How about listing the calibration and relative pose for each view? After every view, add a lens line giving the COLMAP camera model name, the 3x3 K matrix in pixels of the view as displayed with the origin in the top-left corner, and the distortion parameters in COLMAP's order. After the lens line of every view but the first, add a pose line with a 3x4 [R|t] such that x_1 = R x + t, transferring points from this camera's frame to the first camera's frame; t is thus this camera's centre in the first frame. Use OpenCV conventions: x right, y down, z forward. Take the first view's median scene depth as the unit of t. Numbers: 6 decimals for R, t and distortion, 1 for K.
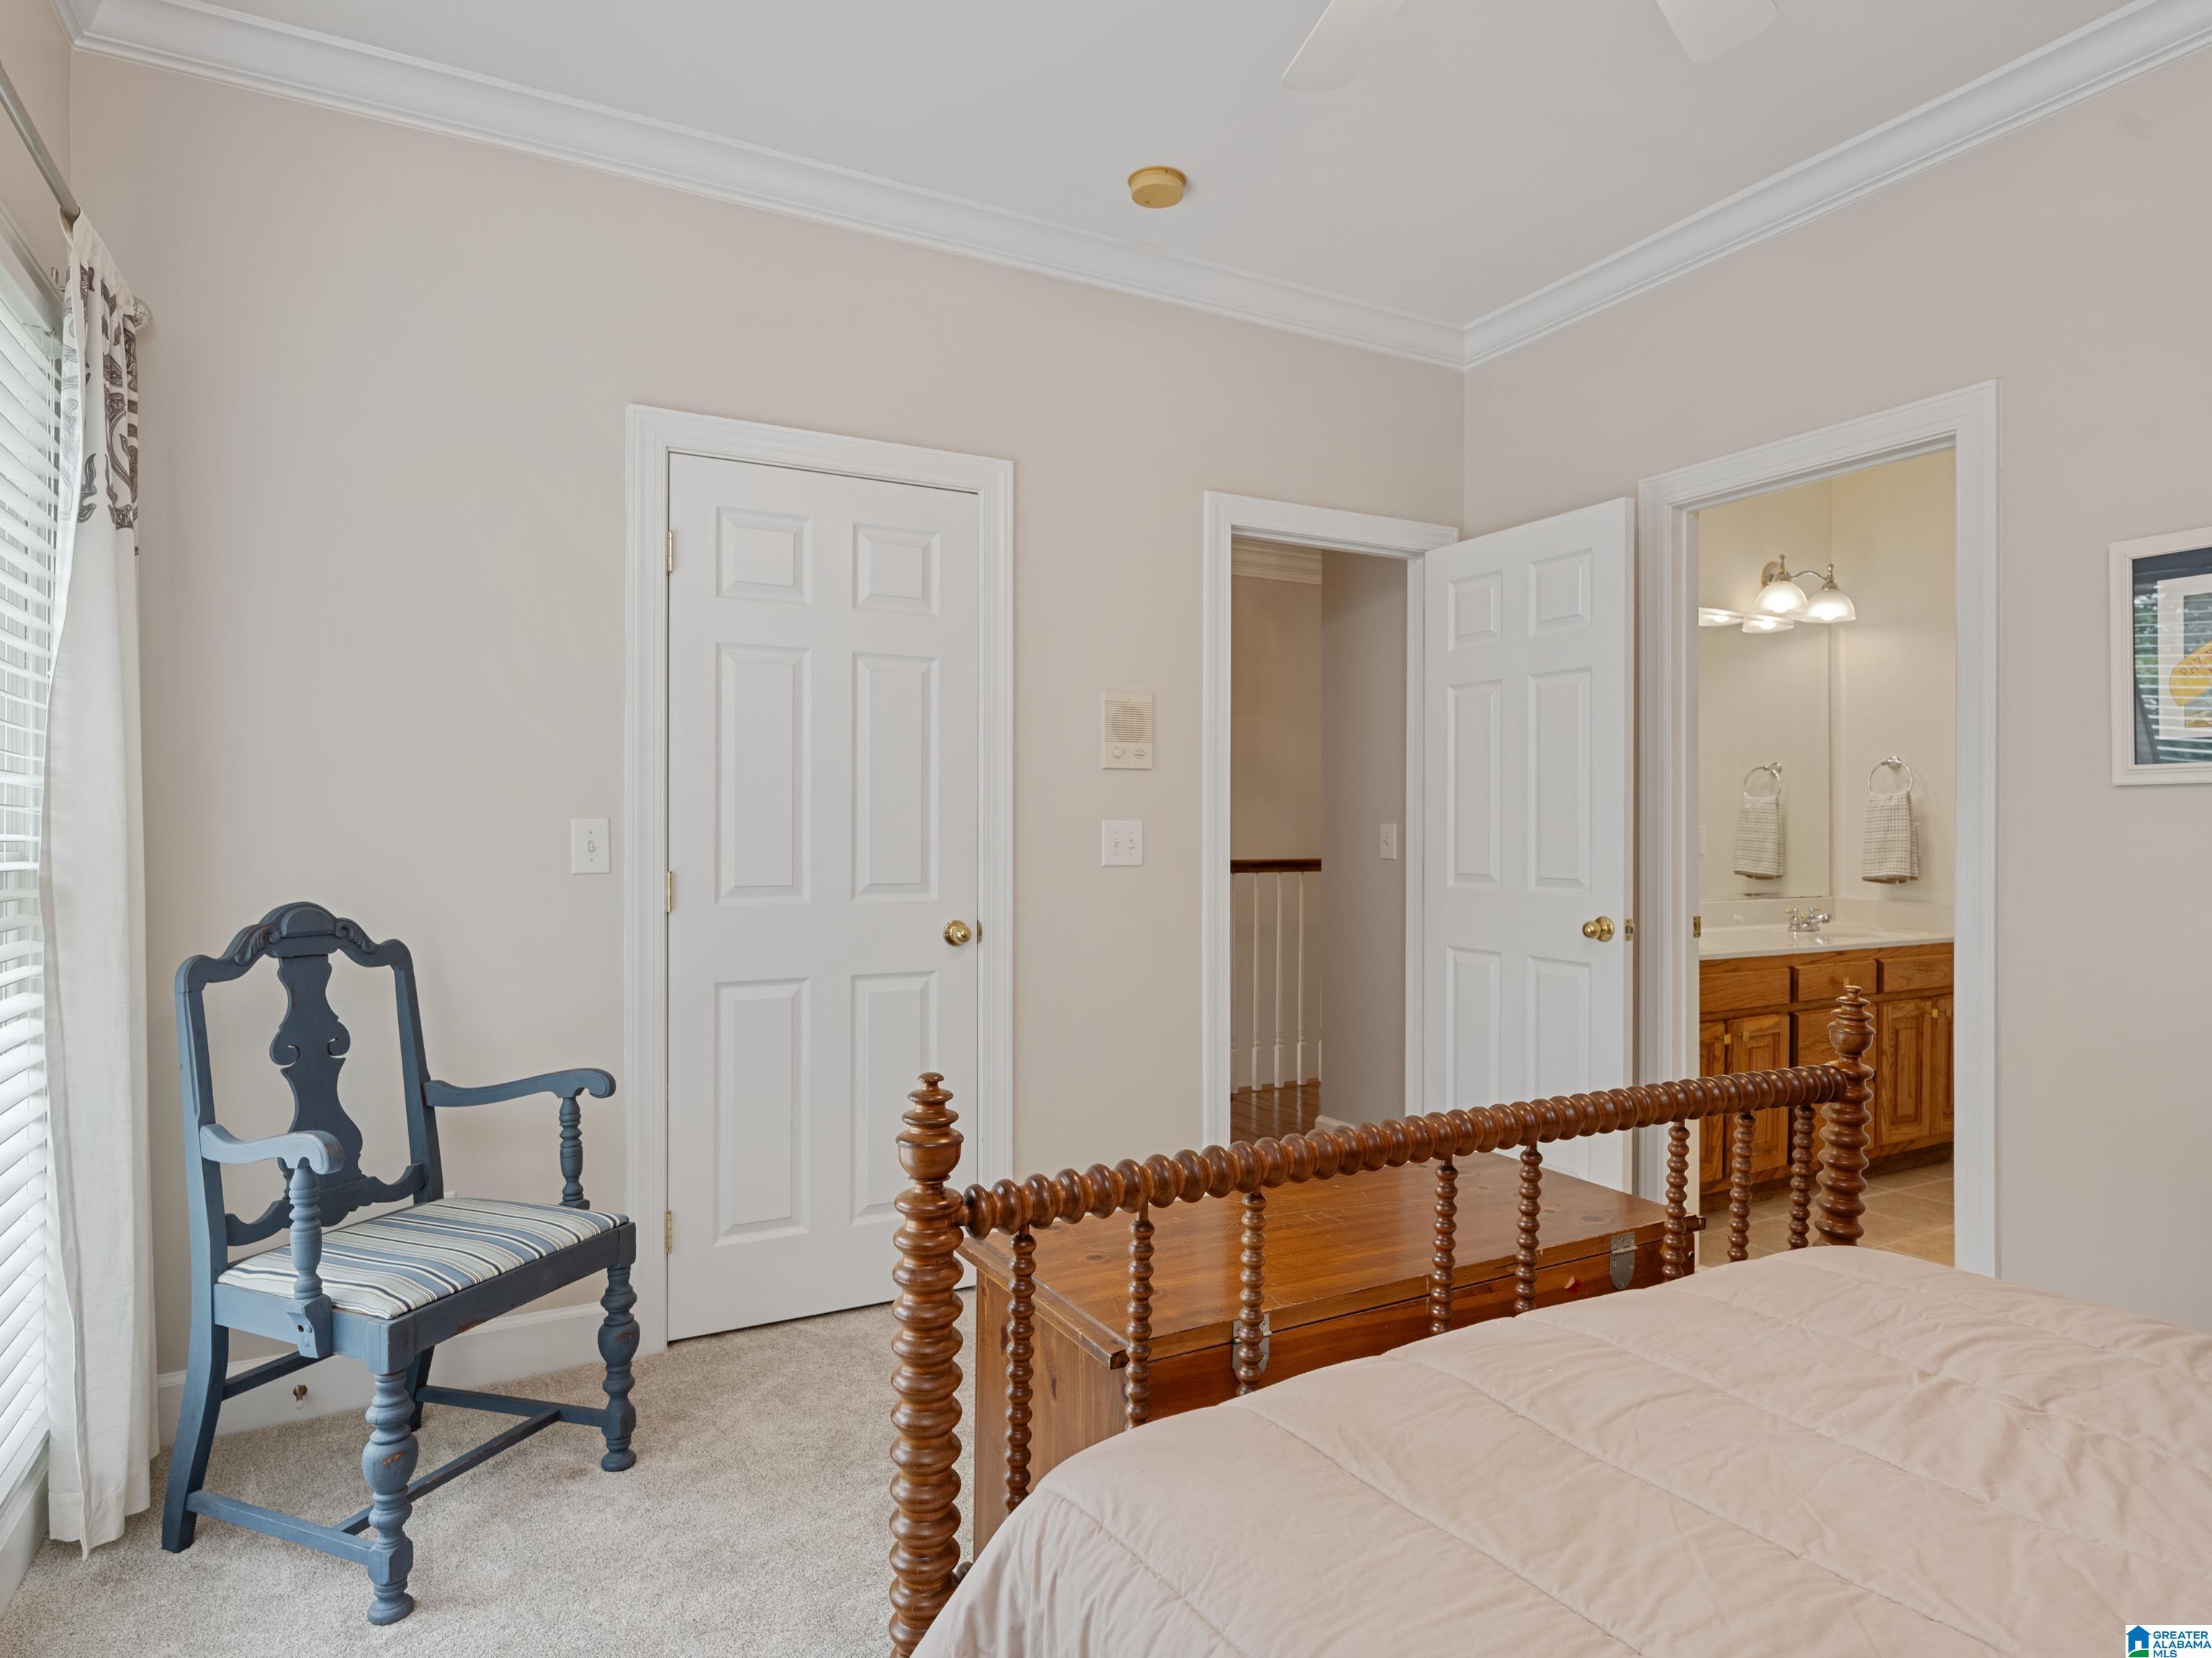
lens RADIAL K [[1303.4, 0, 1066.5], [0, 1303.4, 828.7], [0, 0, 1]] dist [-0.002500, -0.000770]
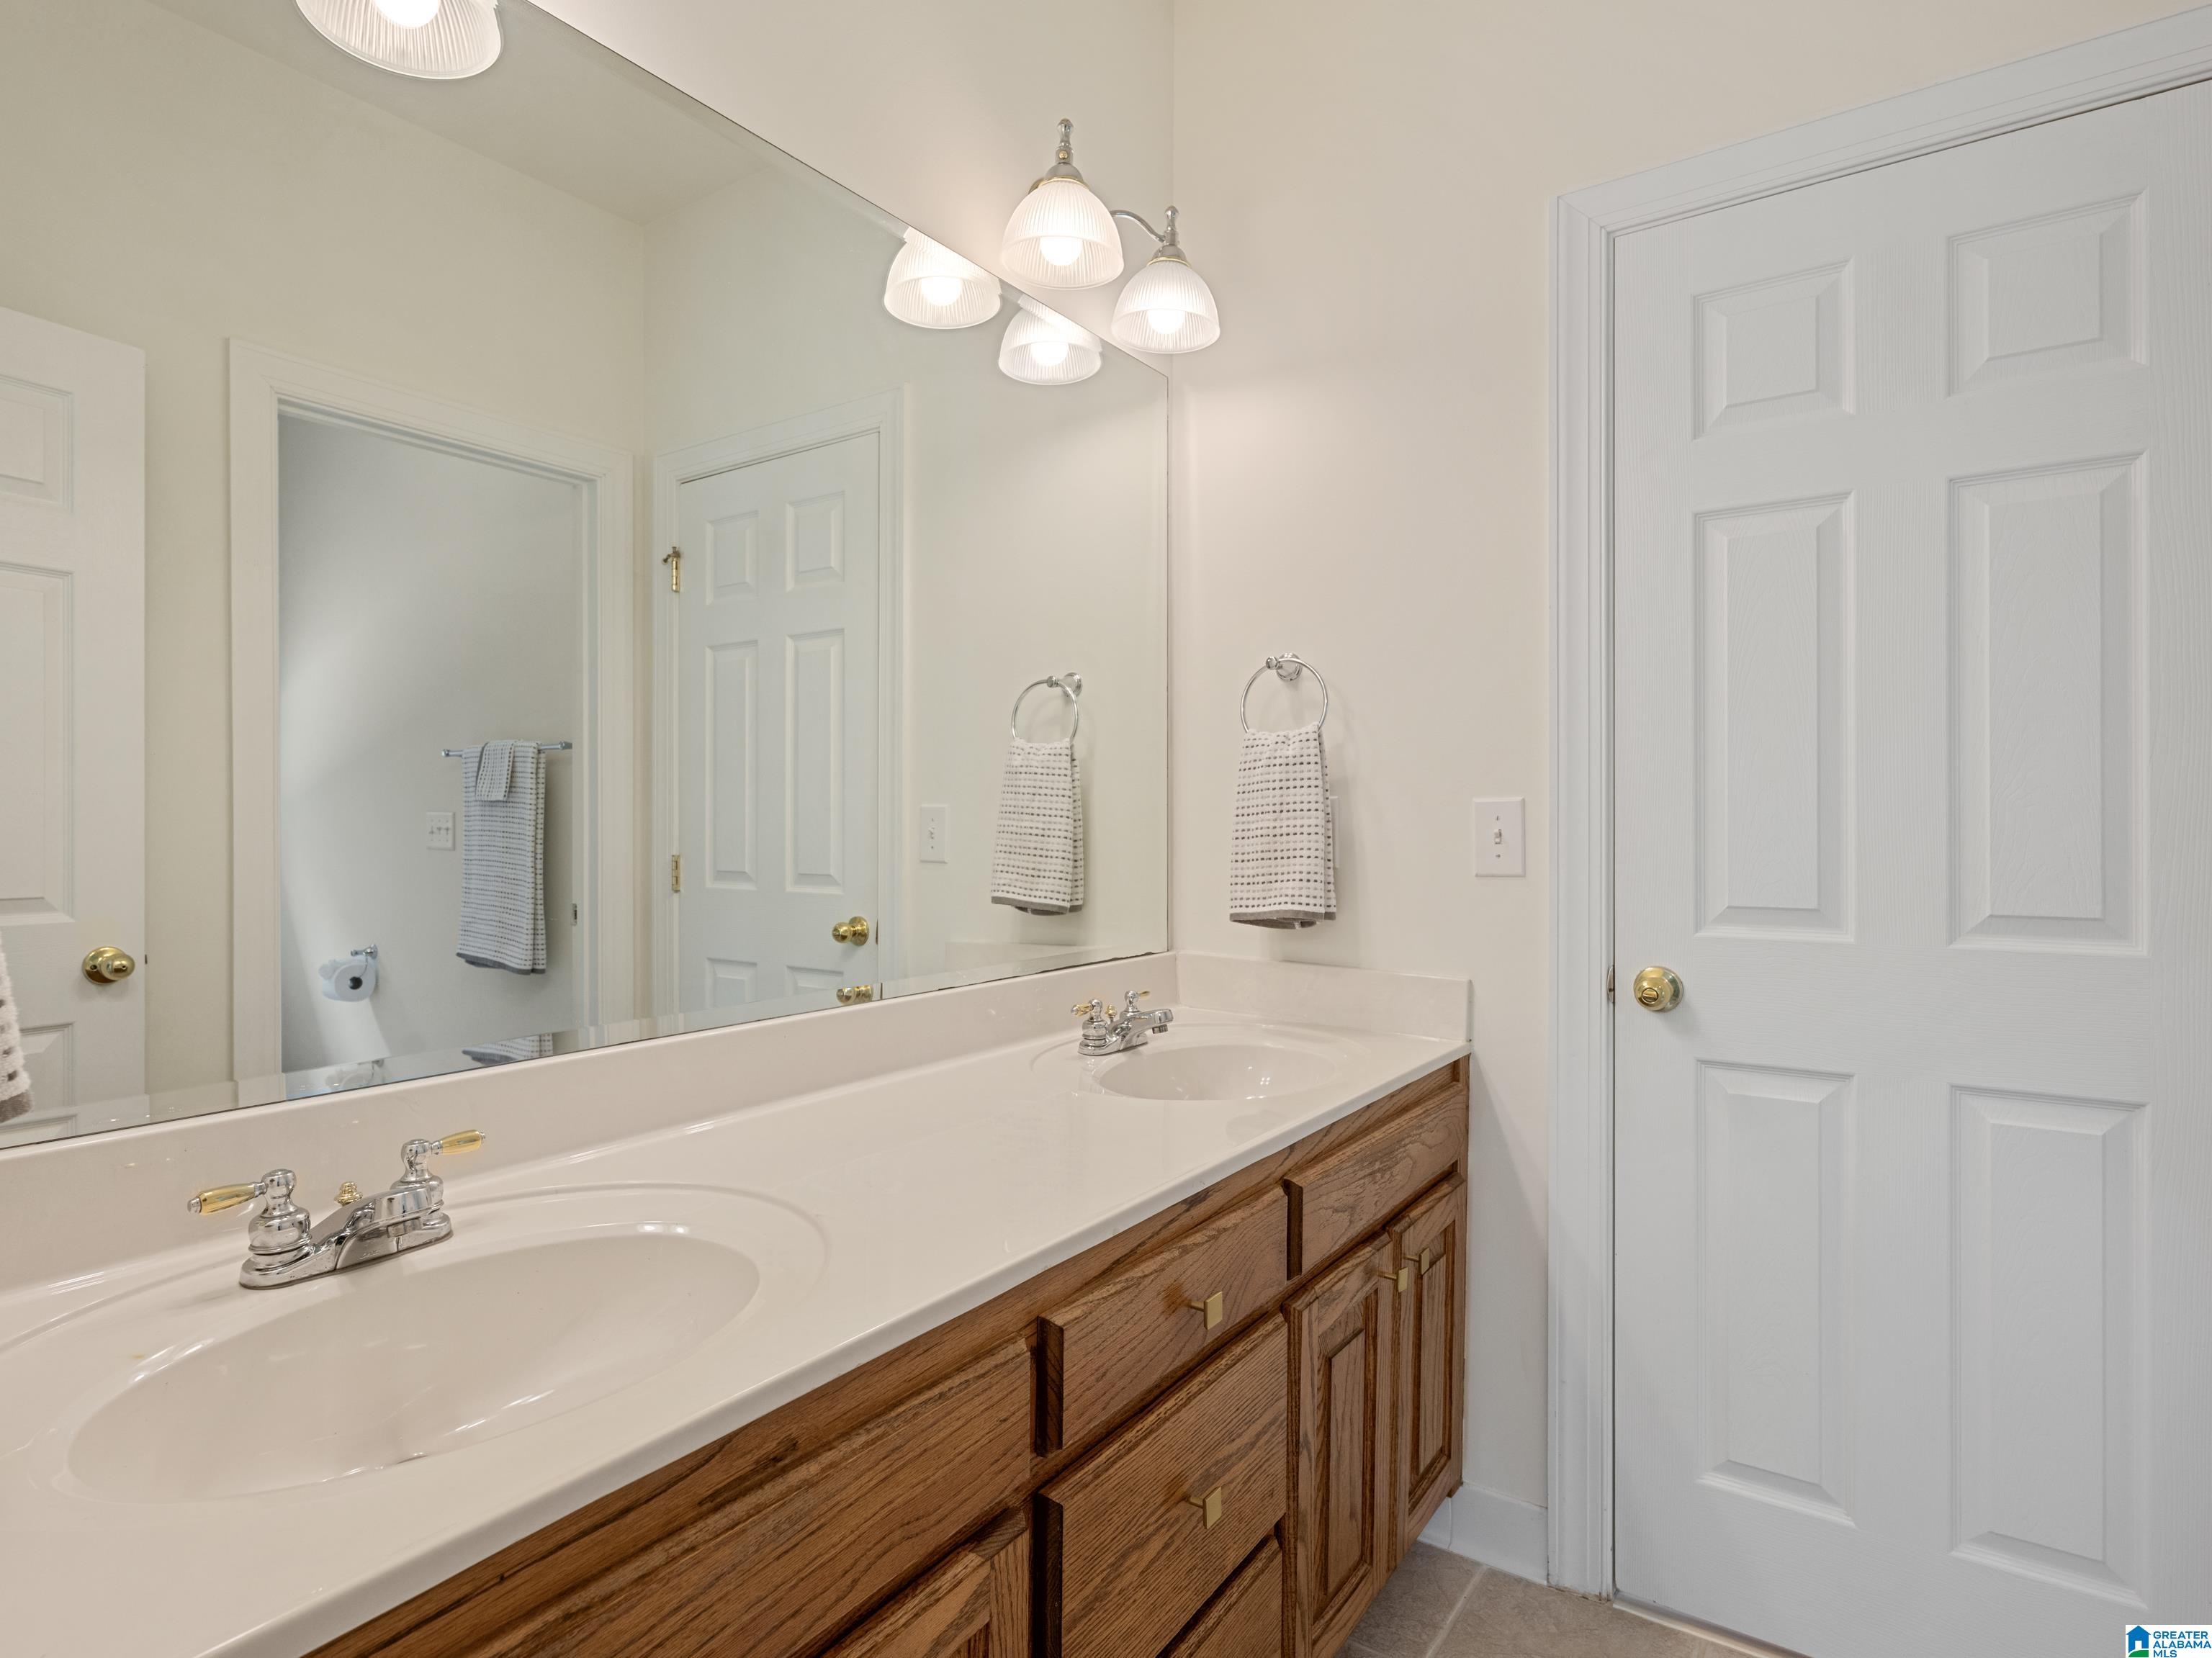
lens RADIAL K [[1090.6, 0, 1066.4], [0, 1090.6, 824.3], [0, 0, 1]] dist [-0.002835, -0.000244]
pose [[0.905739, 0.001964, 0.423832, 0.407068], [-0.002411, 0.999997, 0.000519, 0.005837], [-0.423830, -0.001492, 0.905741, 0.694931]]
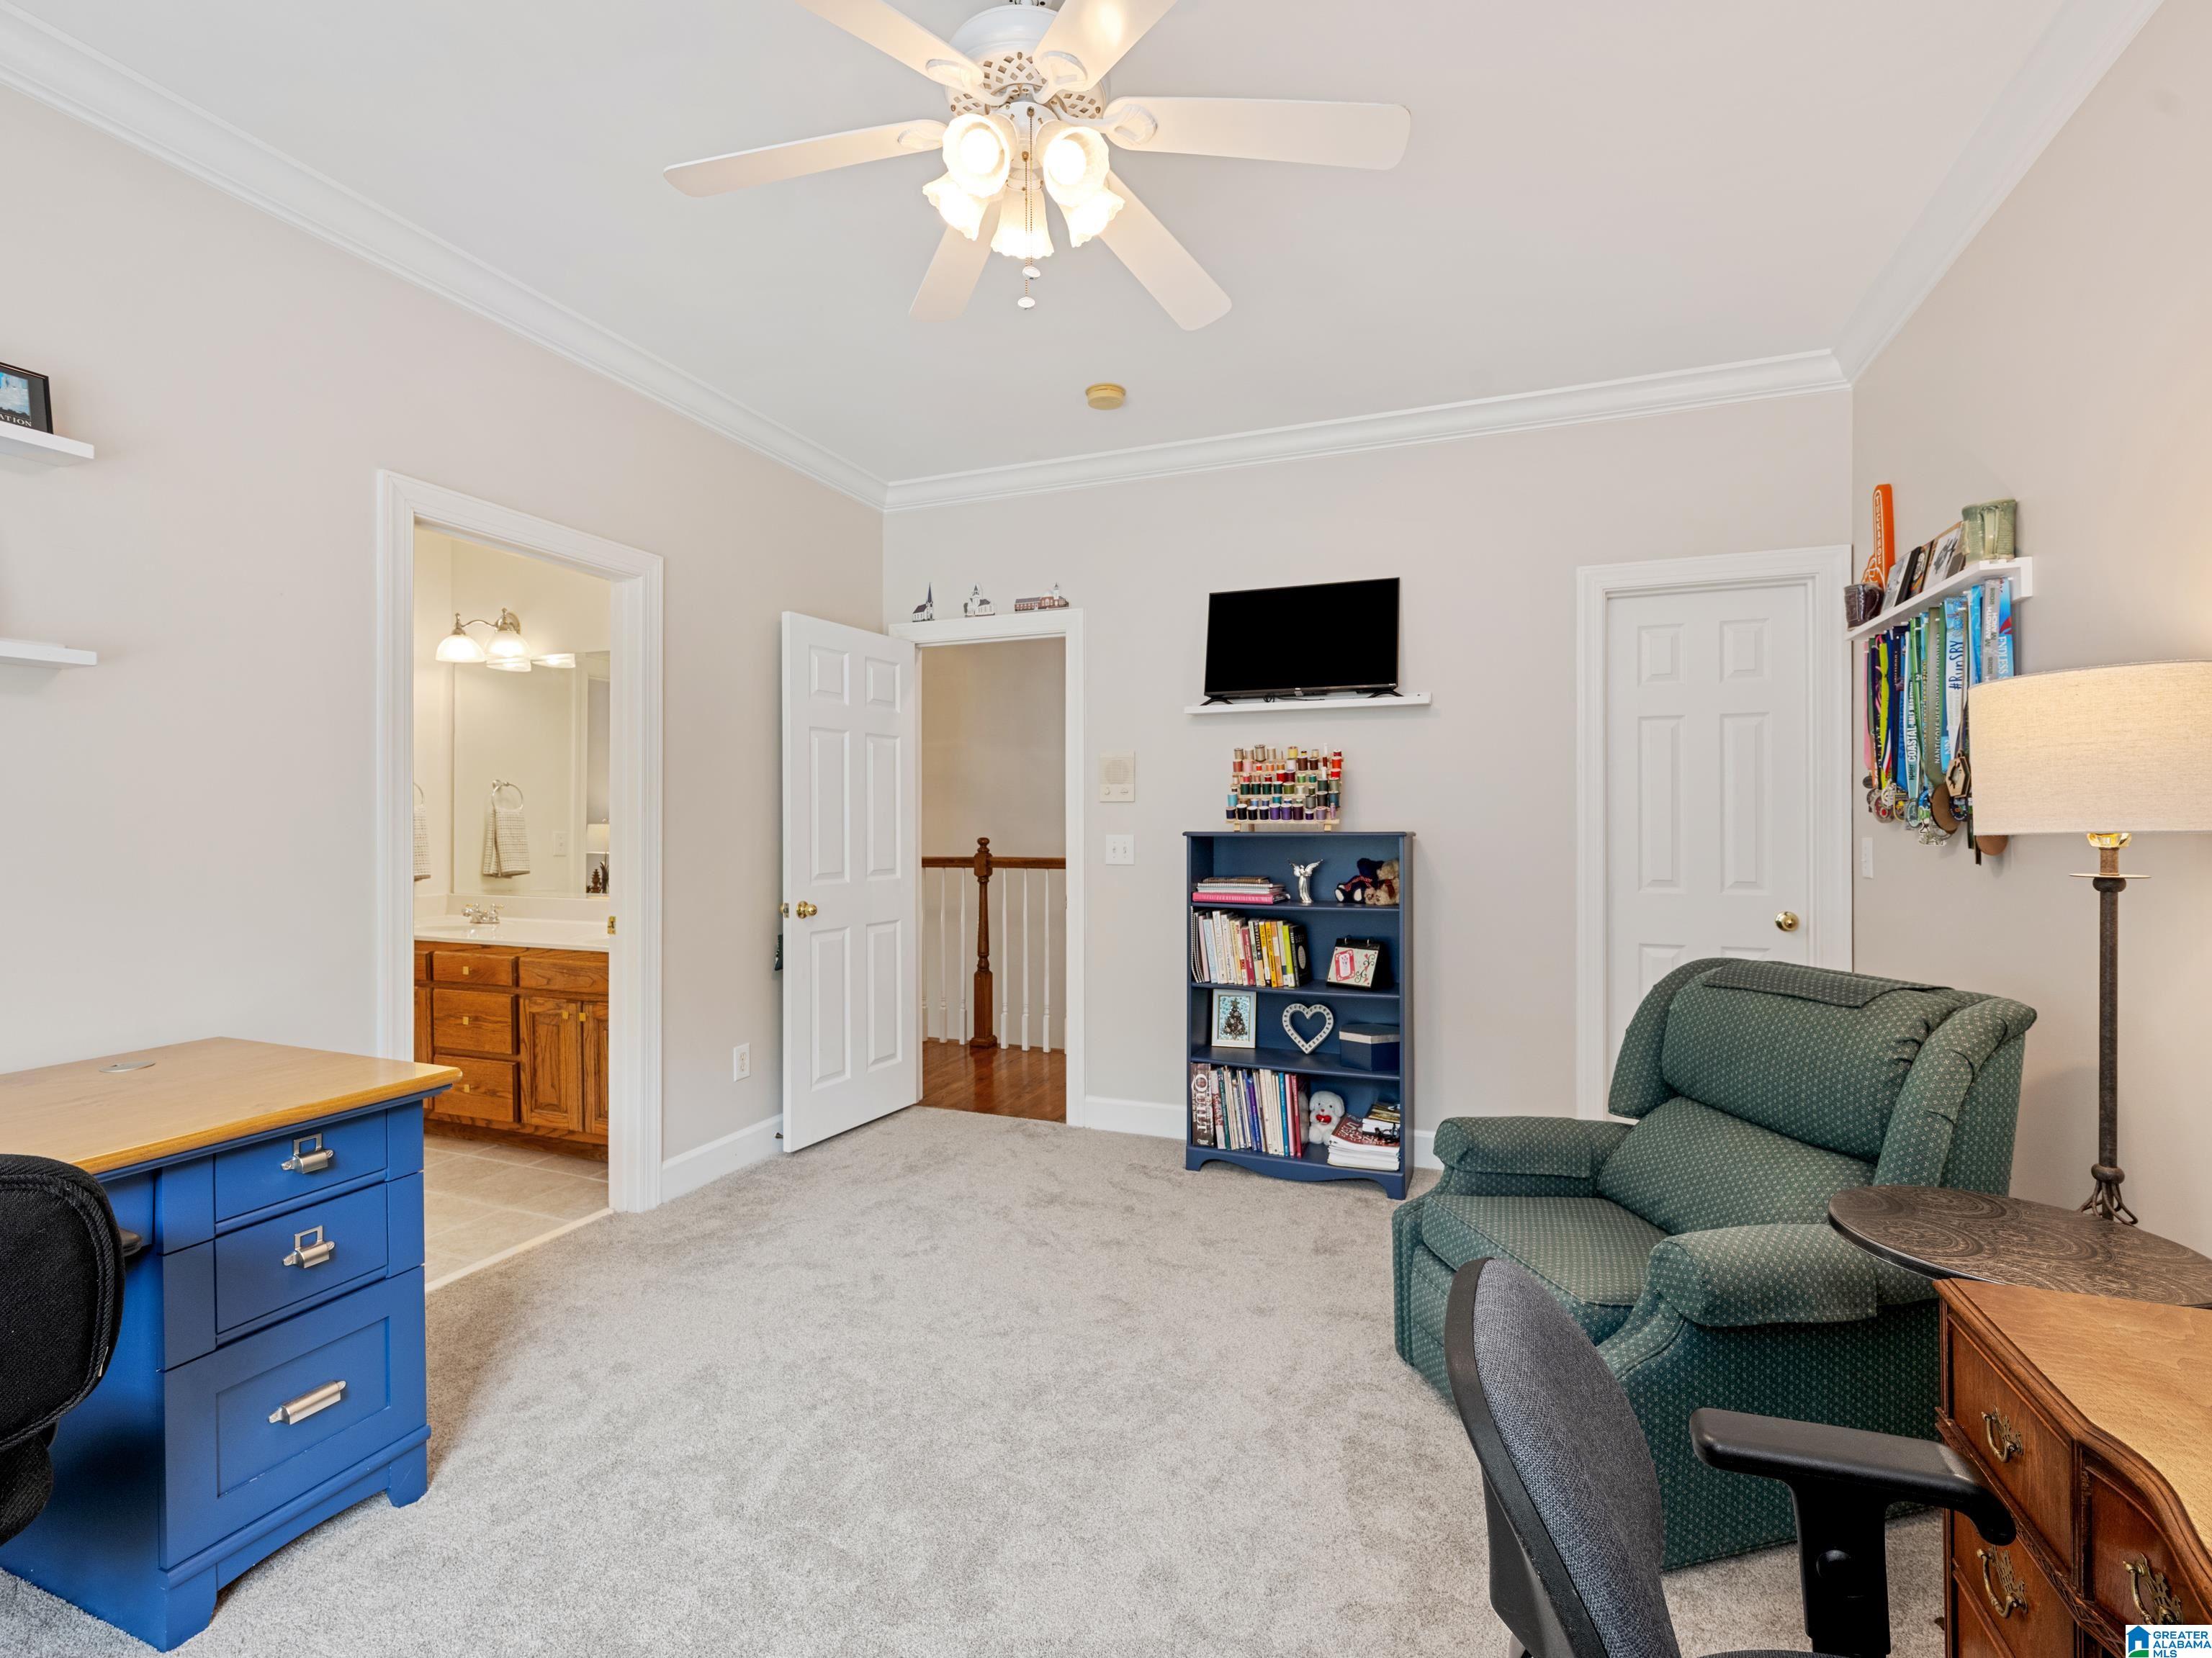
lens RADIAL K [[1003.3, 0, 1106.0], [0, 1003.3, 829.0], [0, 0, 1]] dist [0.001716, 0.000243]
pose [[0.665243, 0.008261, -0.746581, 1.457009], [-0.003795, 0.999963, 0.007683, -0.016558], [0.746617, -0.002278, 0.665250, 0.728173]]
